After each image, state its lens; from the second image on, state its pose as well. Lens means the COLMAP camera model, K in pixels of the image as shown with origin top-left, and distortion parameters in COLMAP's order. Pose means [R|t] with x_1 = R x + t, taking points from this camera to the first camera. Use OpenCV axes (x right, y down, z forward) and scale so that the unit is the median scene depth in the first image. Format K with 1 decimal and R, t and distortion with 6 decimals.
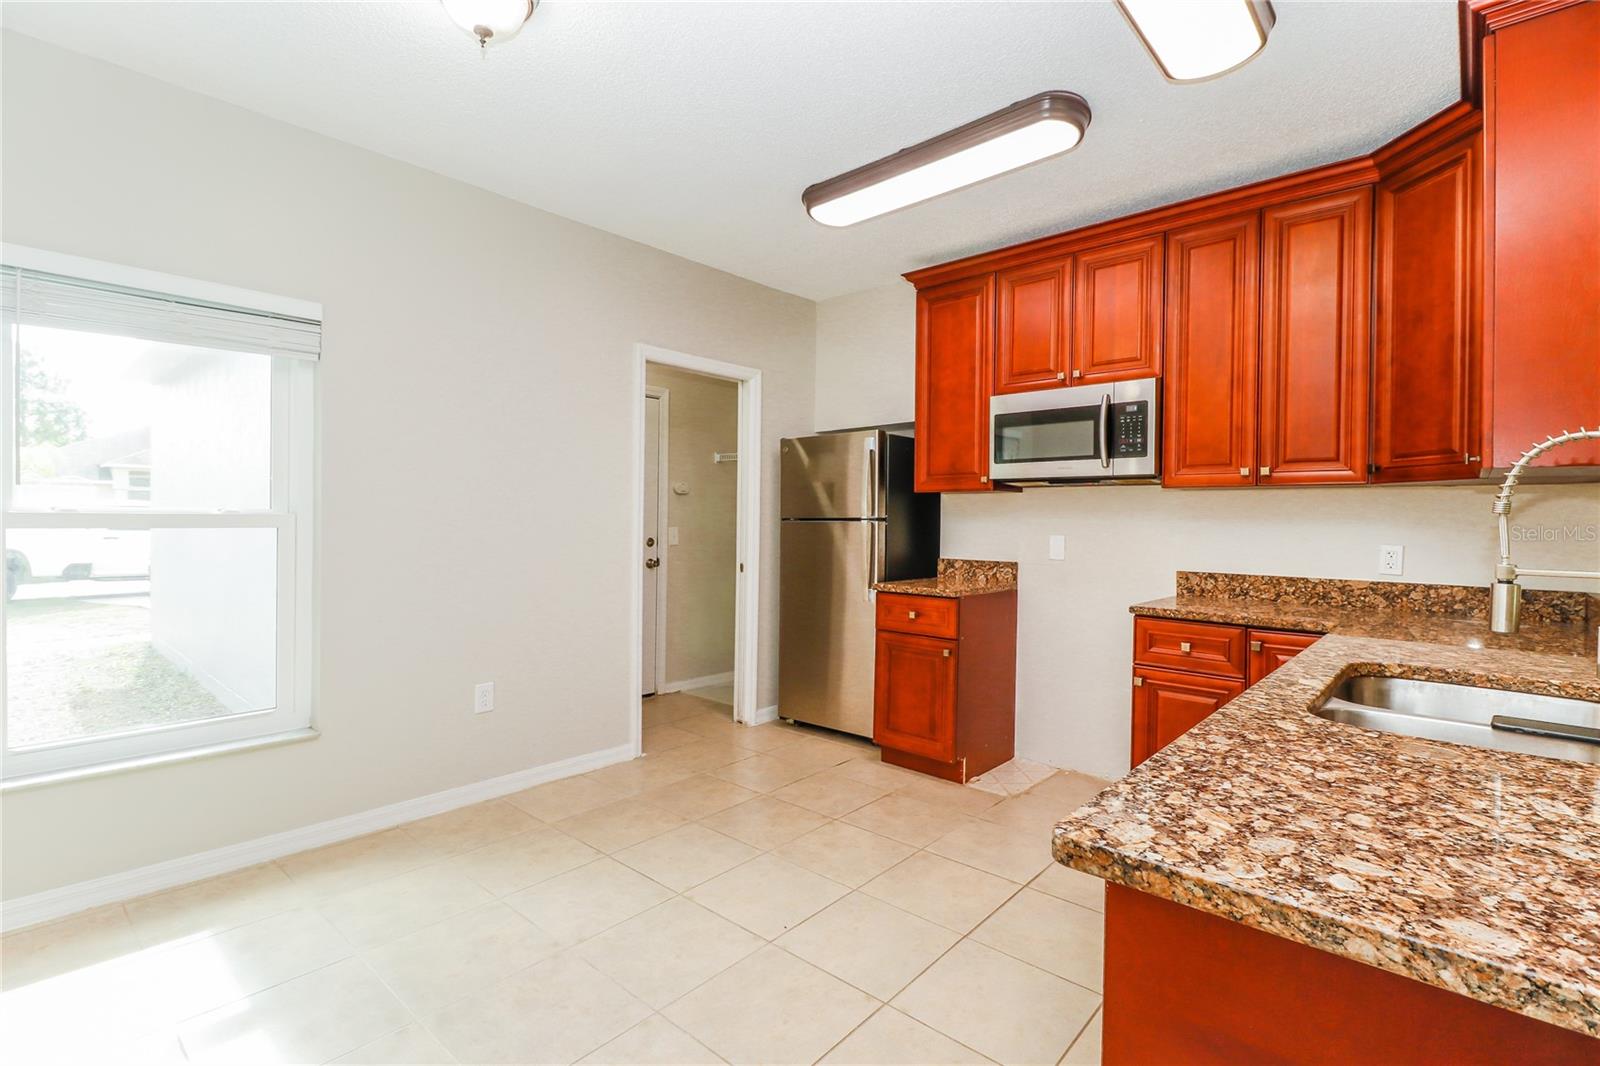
lens RADIAL K [[747.7, 0, 800.0], [0, 747.7, 533.0], [0, 0, 1]] dist [-0.003128, -0.000227]
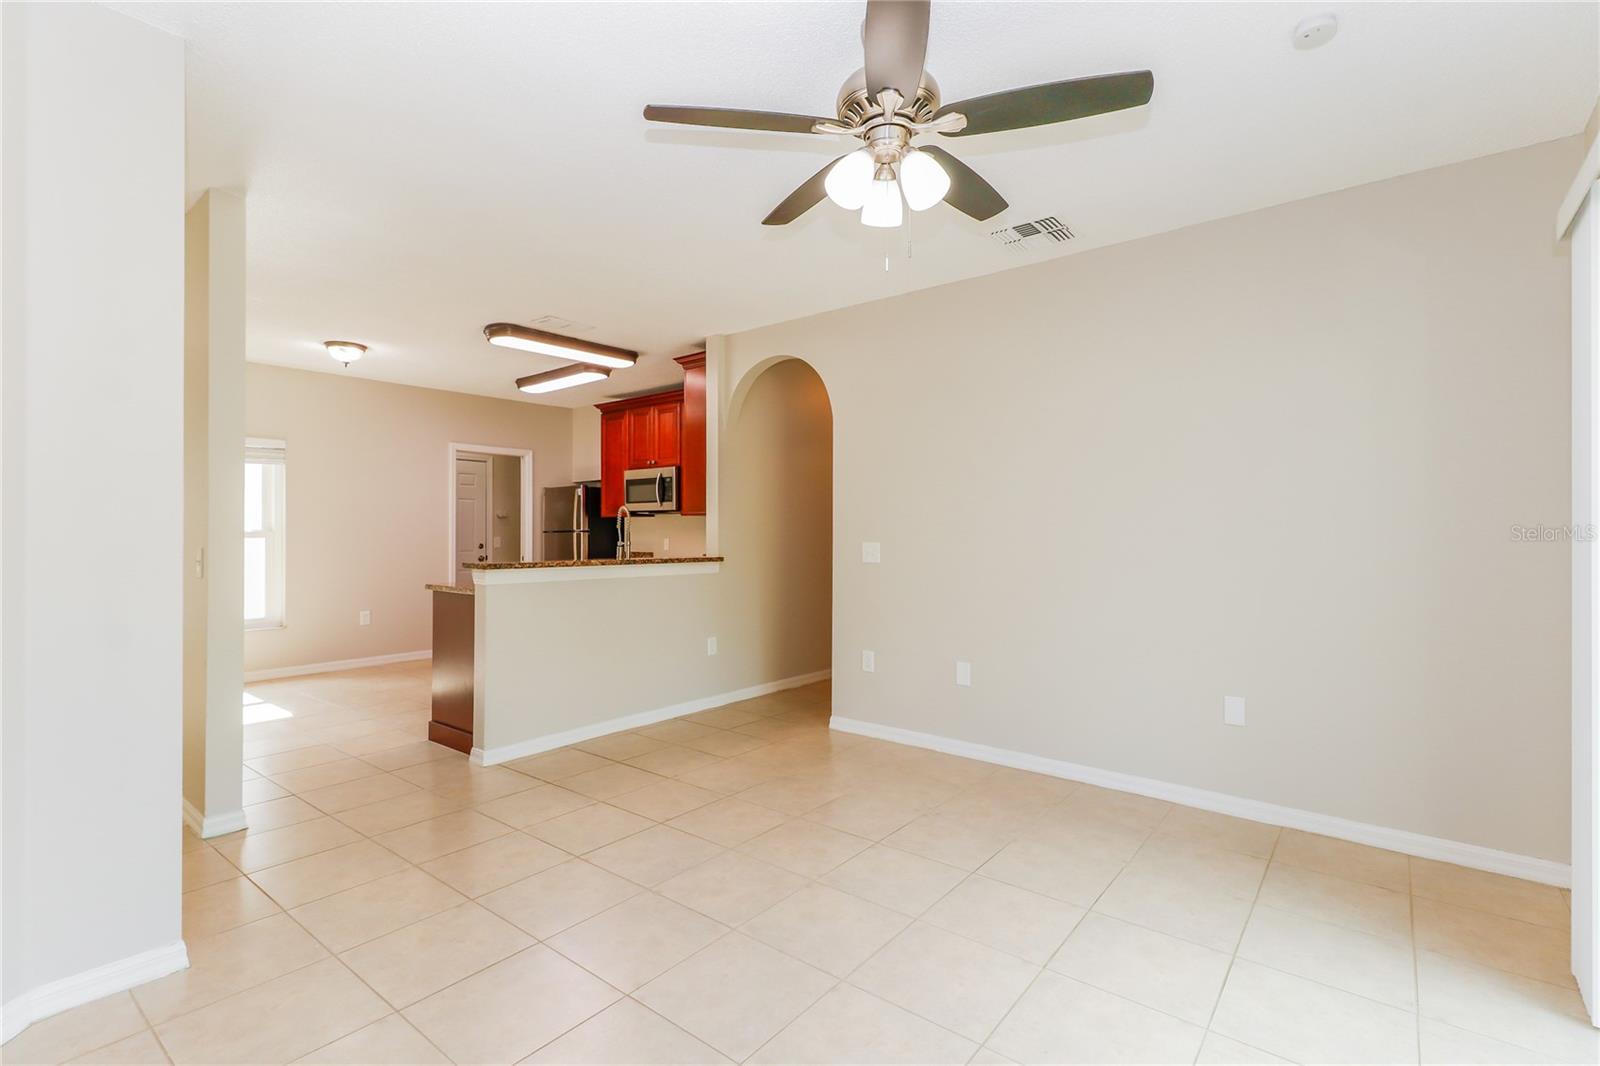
lens RADIAL K [[749.9, 0, 800.0], [0, 749.9, 533.0], [0, 0, 1]] dist [0.025246, 0.000044]
pose [[0.998638, -0.011826, 0.050819, 0.606346], [0.012649, 0.999793, -0.015911, 0.026070], [-0.050621, 0.016532, 0.998581, -1.039368]]
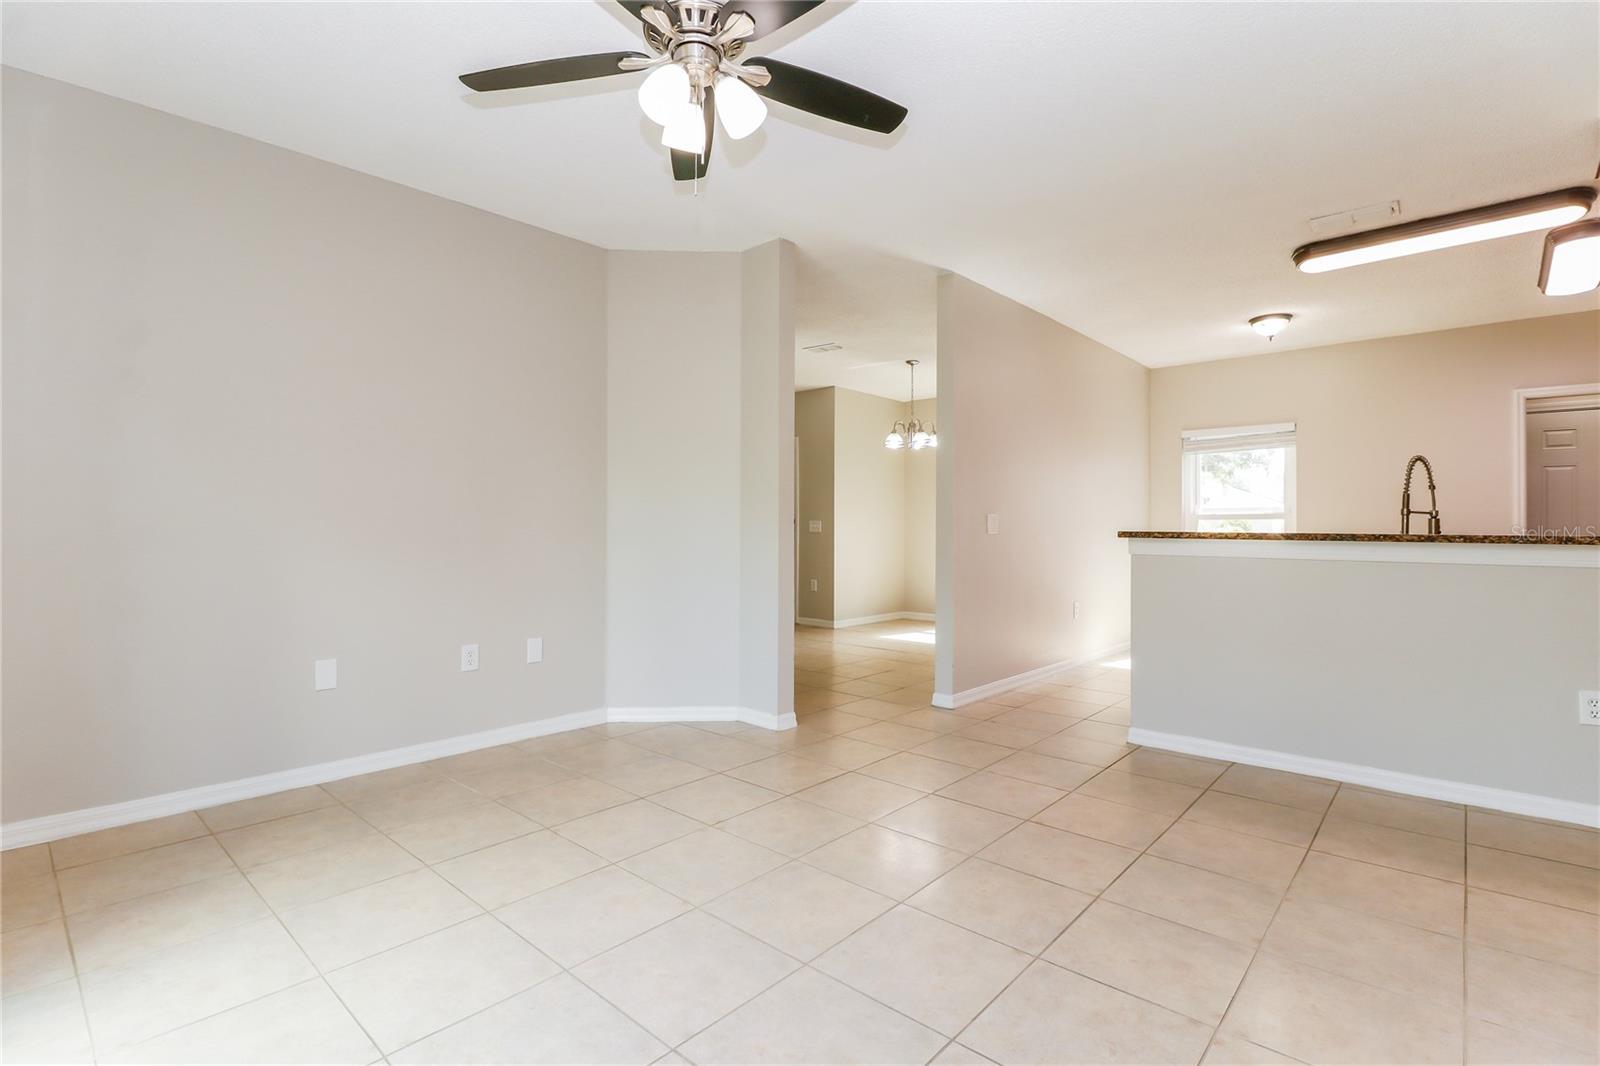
lens RADIAL K [[747.7, 0, 800.0], [0, 747.7, 533.0], [0, 0, 1]] dist [-0.003128, -0.000227]
pose [[-0.010771, -0.006935, -0.999918, 1.247090], [-0.020957, 0.999758, -0.006709, 0.061824], [0.999722, 0.020883, -0.010914, -0.392565]]
